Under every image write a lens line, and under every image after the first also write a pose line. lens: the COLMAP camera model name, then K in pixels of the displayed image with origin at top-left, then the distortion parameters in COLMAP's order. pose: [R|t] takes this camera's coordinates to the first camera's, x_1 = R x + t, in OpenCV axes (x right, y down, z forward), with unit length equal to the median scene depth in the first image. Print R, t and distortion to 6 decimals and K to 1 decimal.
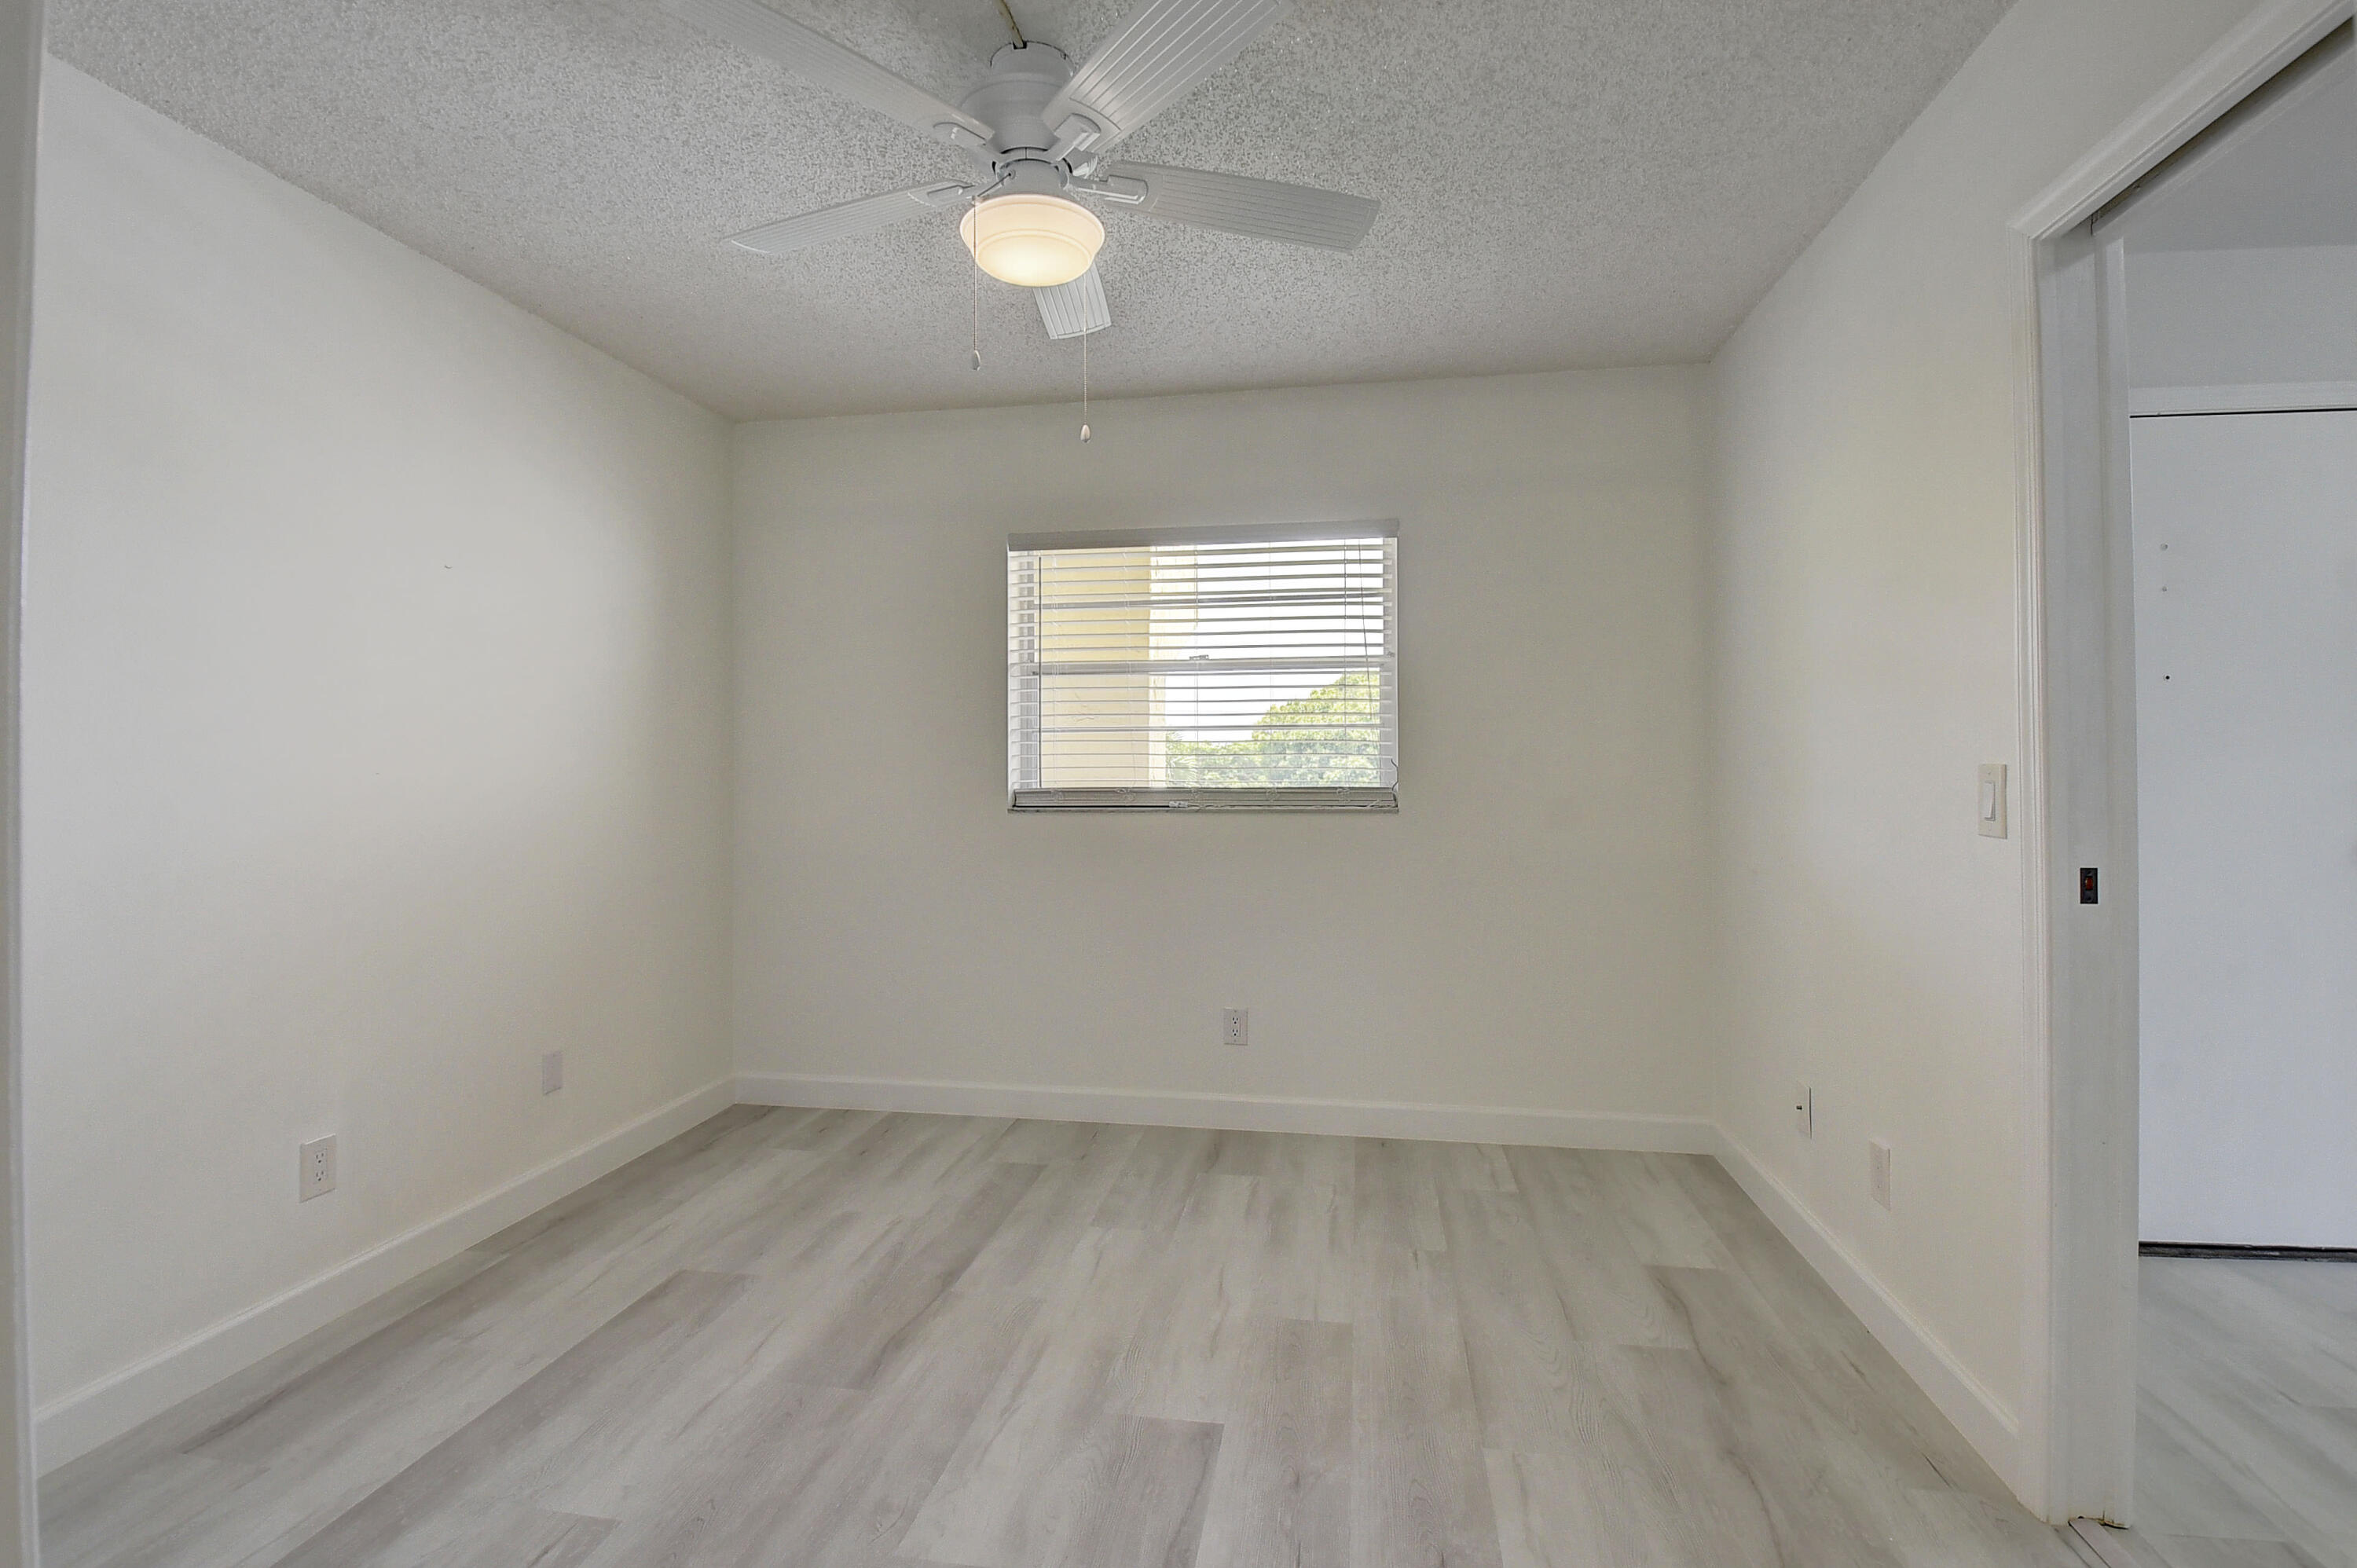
lens RADIAL K [[1039.1, 0, 1176.5], [0, 1039.1, 755.4], [0, 0, 1]] dist [0.024282, -0.028719]
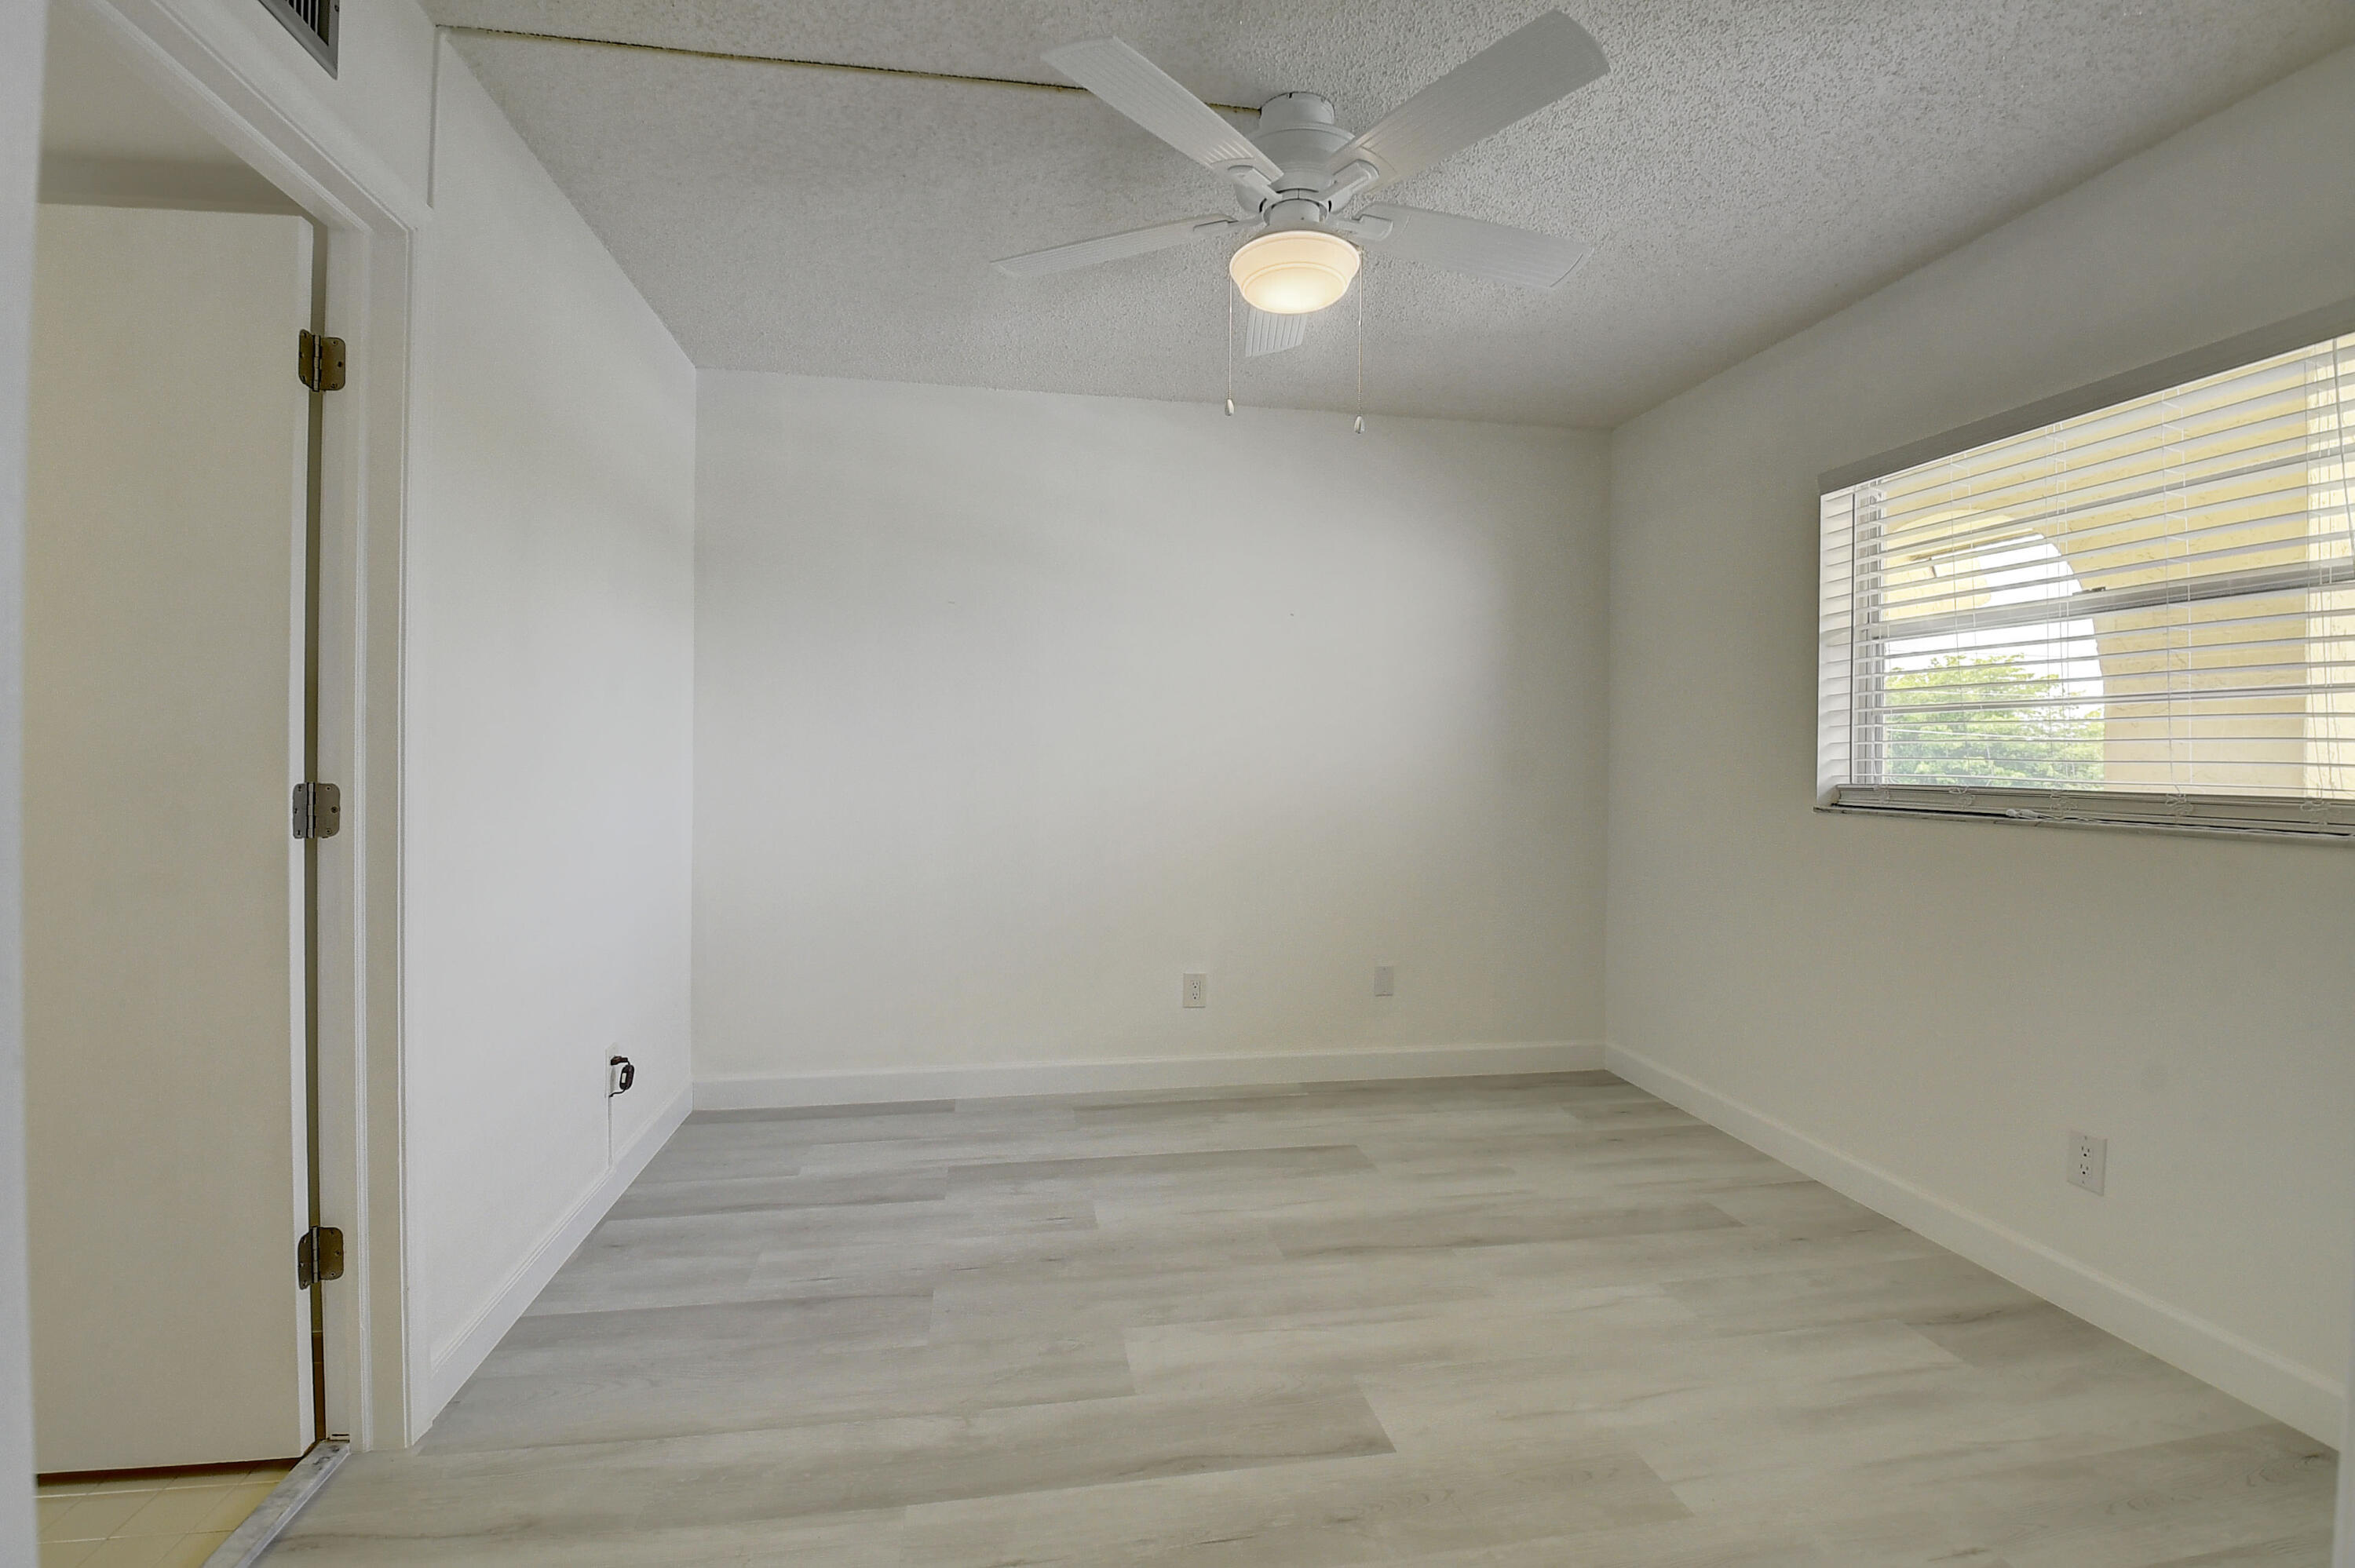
lens RADIAL K [[983.4, 0, 1171.0], [0, 983.4, 762.8], [0, 0, 1]] dist [0.000821, -0.011558]
pose [[0.385240, 0.019539, -0.922610, 0.513300], [-0.005756, 0.999807, 0.018771, 0.006599], [0.922798, -0.001920, 0.385278, 0.321158]]
